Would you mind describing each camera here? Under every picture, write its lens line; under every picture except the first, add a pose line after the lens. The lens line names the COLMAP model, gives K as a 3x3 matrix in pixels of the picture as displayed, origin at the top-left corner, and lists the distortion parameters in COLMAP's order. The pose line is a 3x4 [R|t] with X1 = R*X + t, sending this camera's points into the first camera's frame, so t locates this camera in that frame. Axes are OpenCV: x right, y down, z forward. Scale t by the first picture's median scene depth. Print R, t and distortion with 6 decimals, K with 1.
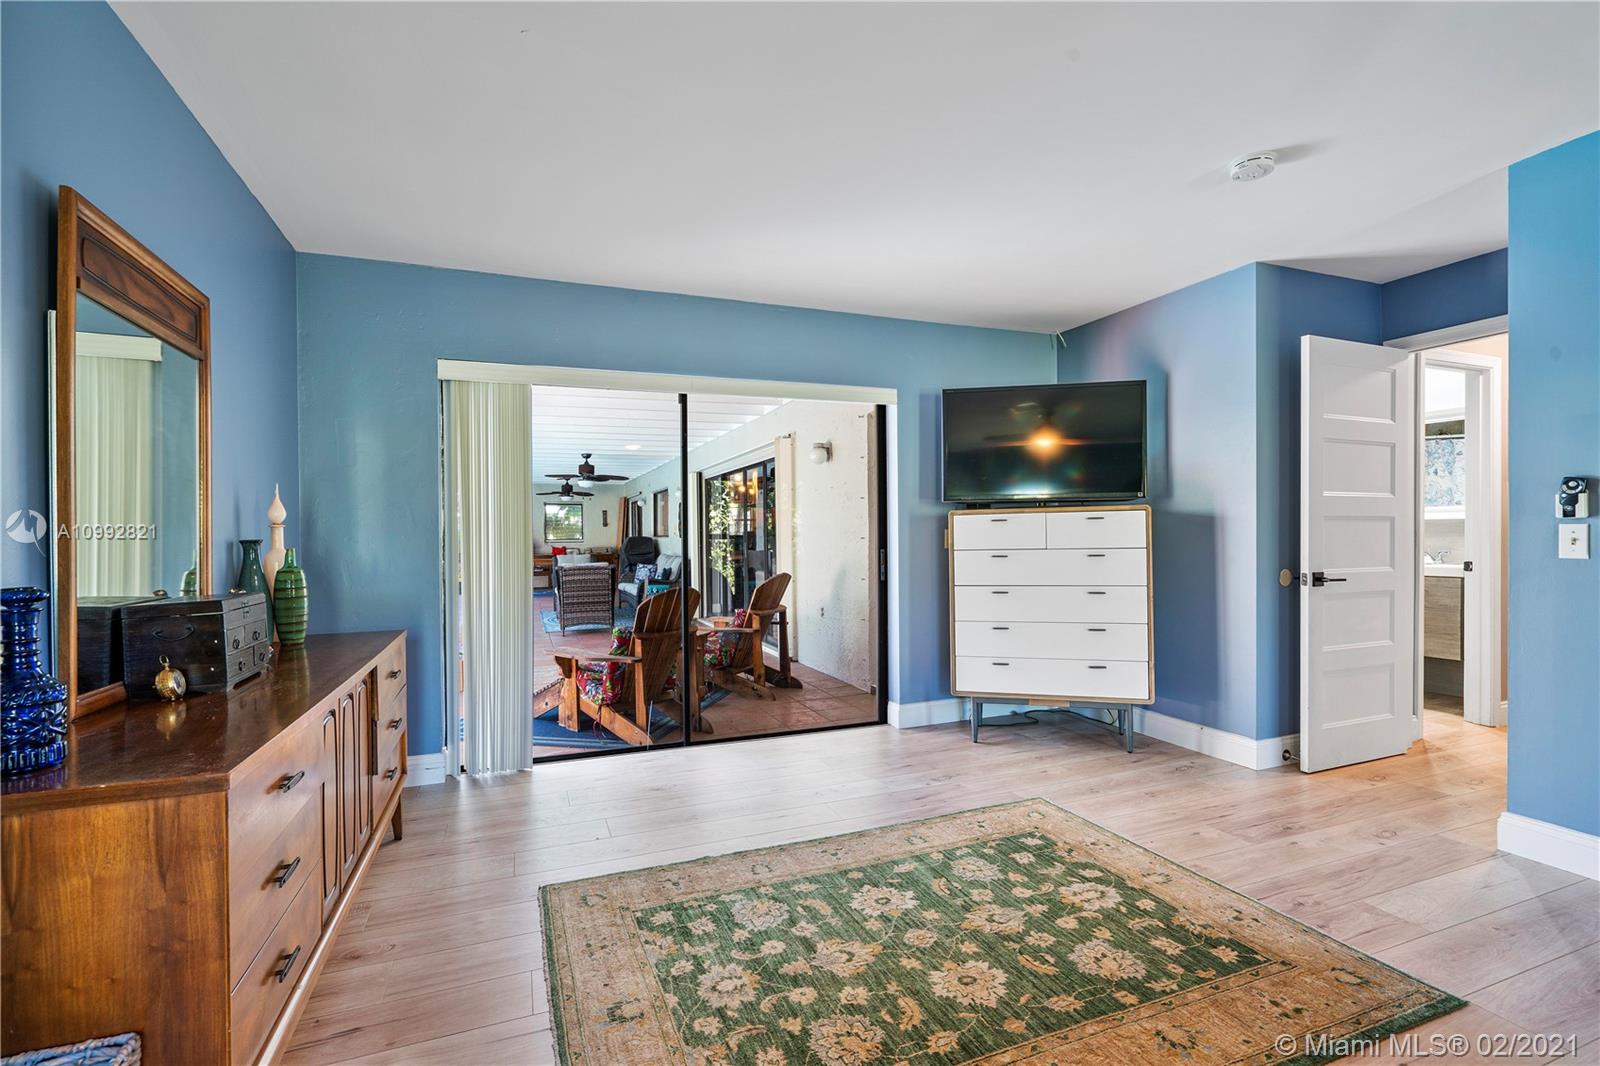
lens RADIAL K [[727.7, 0, 799.9], [0, 727.7, 537.0], [0, 0, 1]] dist [-0.004257, 0.001928]
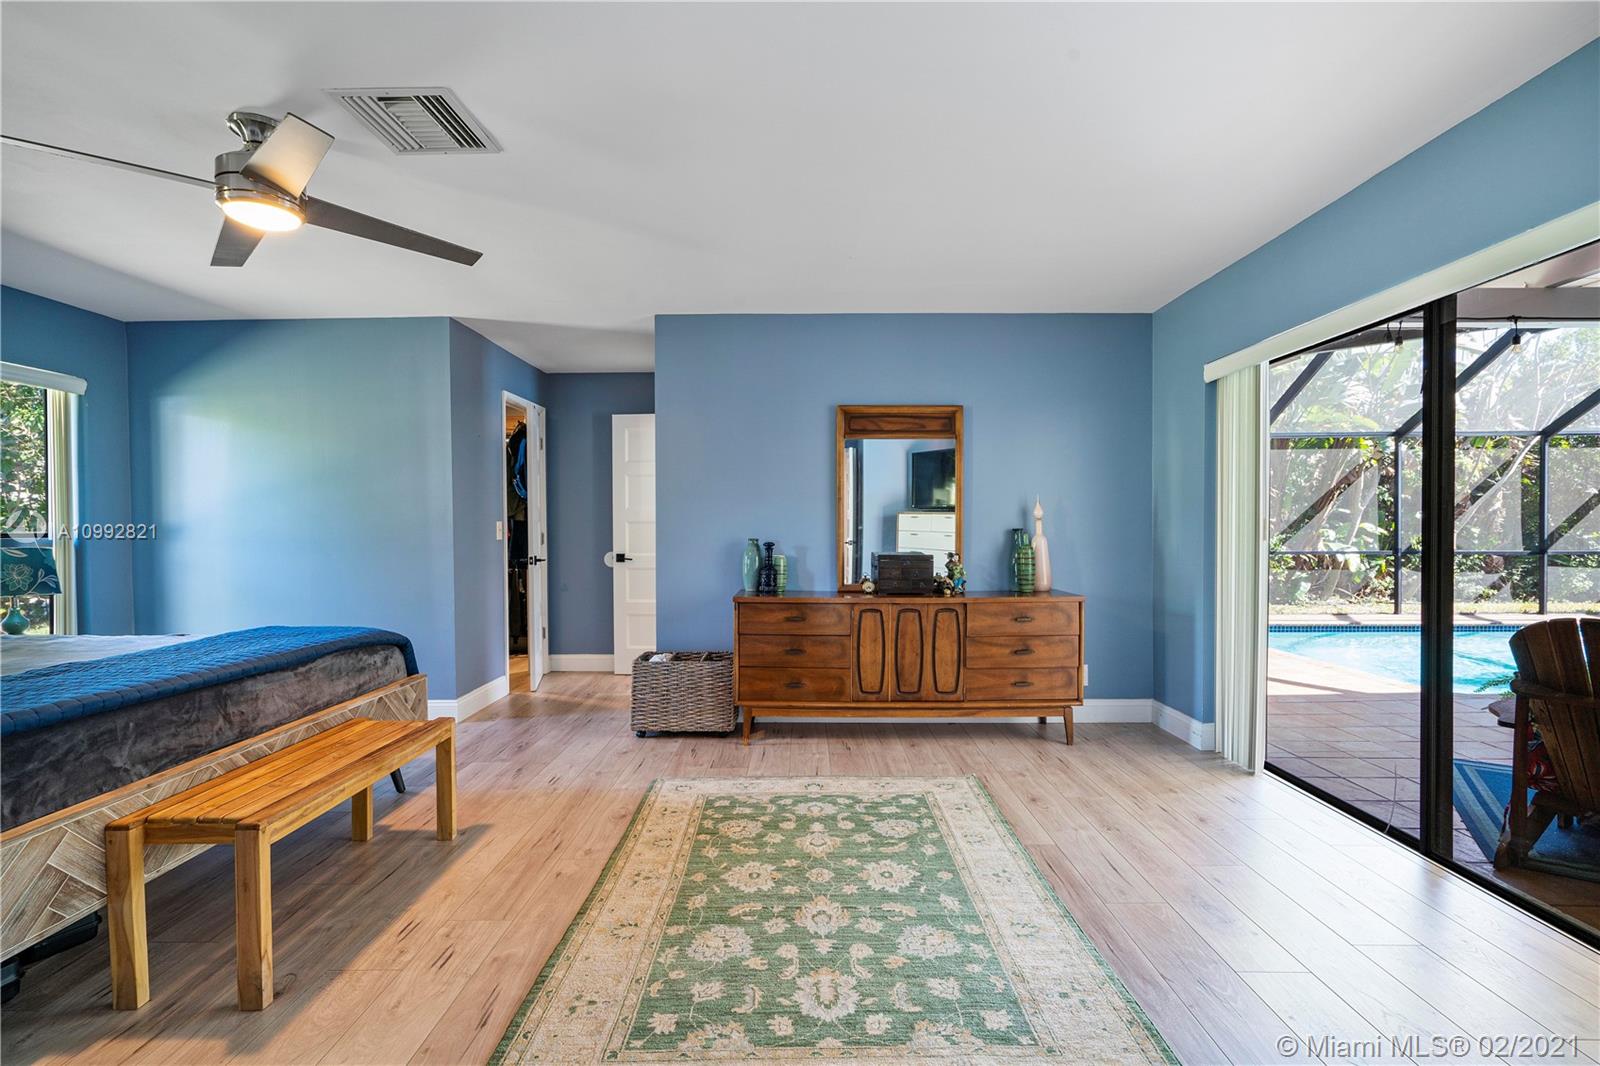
lens RADIAL K [[727.7, 0, 796.4], [0, 727.7, 538.1], [0, 0, 1]] dist [-0.004257, 0.001928]
pose [[-0.377925, 0.023034, -0.925550, 1.276549], [0.006481, 0.999732, 0.022234, -0.020906], [0.925814, 0.002405, -0.377973, 1.430311]]
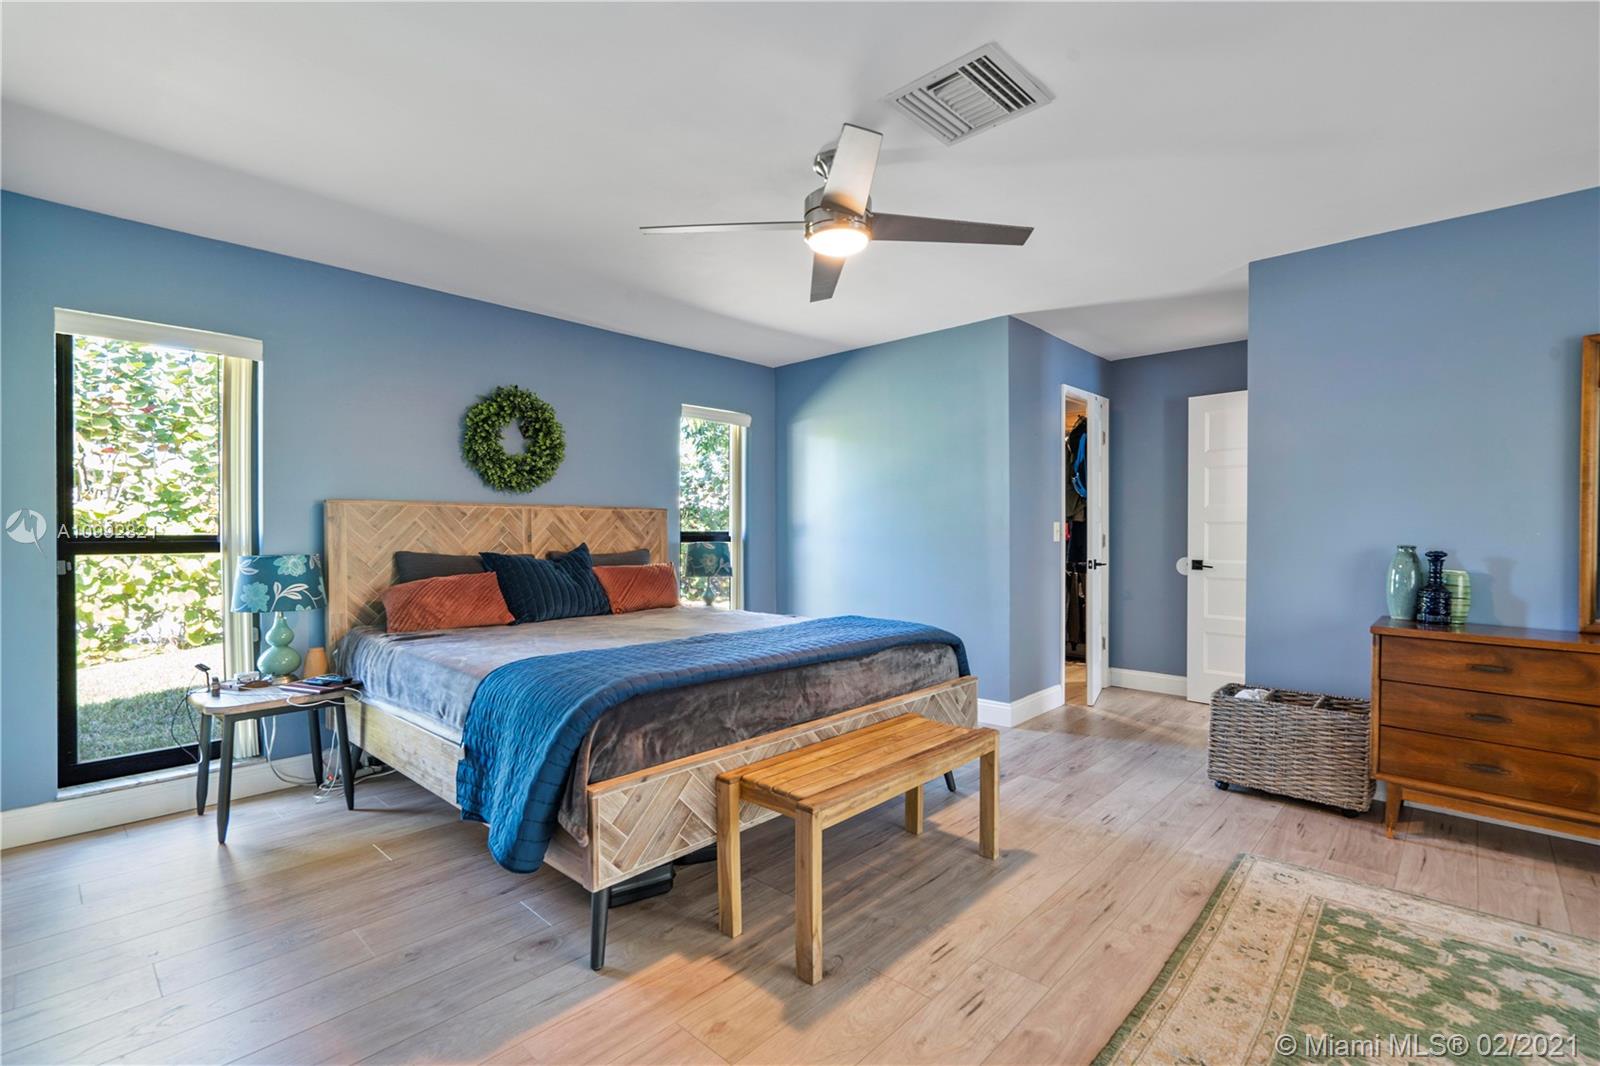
lens RADIAL K [[727.7, 0, 795.8], [0, 727.7, 537.7], [0, 0, 1]] dist [-0.004257, 0.001928]
pose [[-0.904483, 0.012031, -0.426340, 1.128845], [0.006202, 0.999867, 0.015058, -0.019435], [0.426464, 0.010976, -0.904438, 1.324160]]
